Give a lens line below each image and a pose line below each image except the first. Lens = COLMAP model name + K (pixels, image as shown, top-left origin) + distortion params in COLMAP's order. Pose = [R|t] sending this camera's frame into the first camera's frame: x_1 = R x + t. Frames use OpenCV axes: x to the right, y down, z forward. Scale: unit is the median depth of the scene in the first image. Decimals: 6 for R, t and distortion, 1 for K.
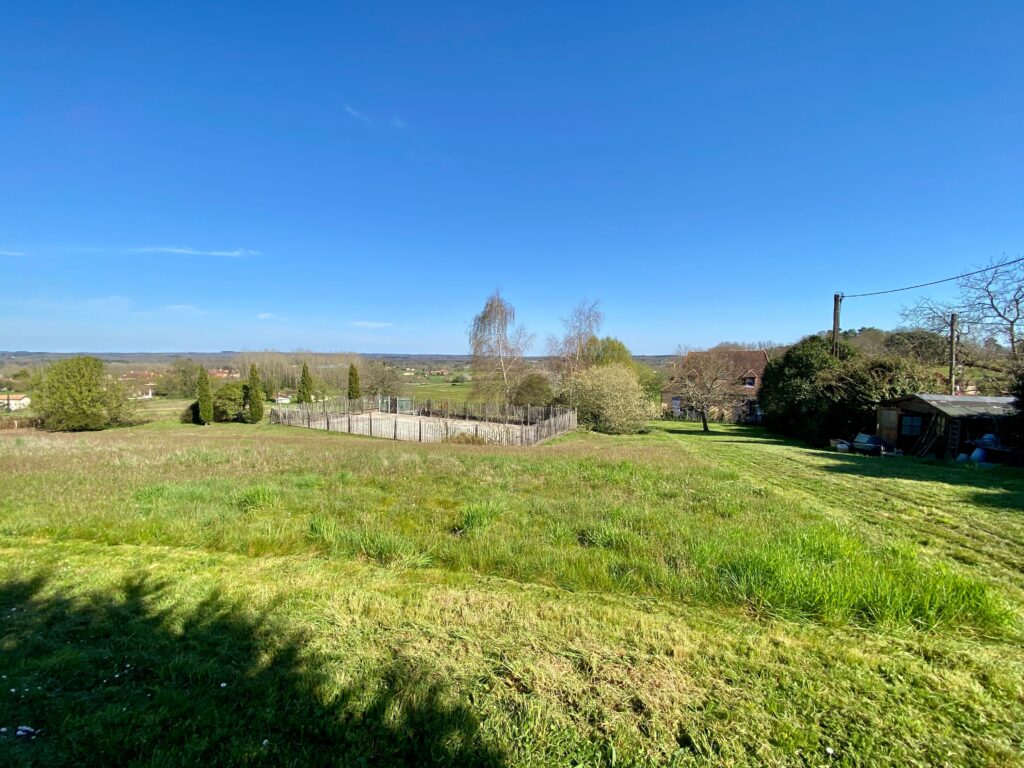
lens RADIAL K [[416.8, 0, 504.9], [0, 416.8, 393.3], [0, 0, 1]] dist [0.000622, -0.003647]
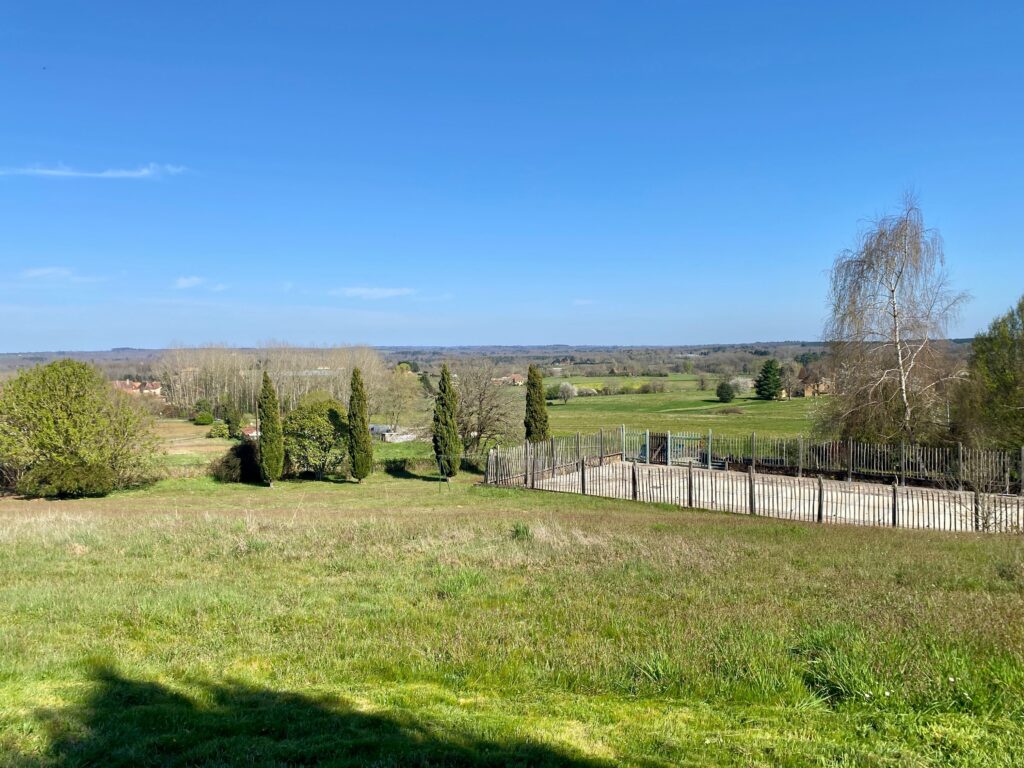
lens RADIAL K [[820.1, 0, 514.6], [0, 820.1, 377.4], [0, 0, 1]] dist [0.014739, -0.000239]
pose [[0.989751, -0.017252, -0.141761, -0.298867], [0.009833, 0.998553, -0.052866, -0.002366], [0.142468, 0.050931, 0.988488, 0.018009]]
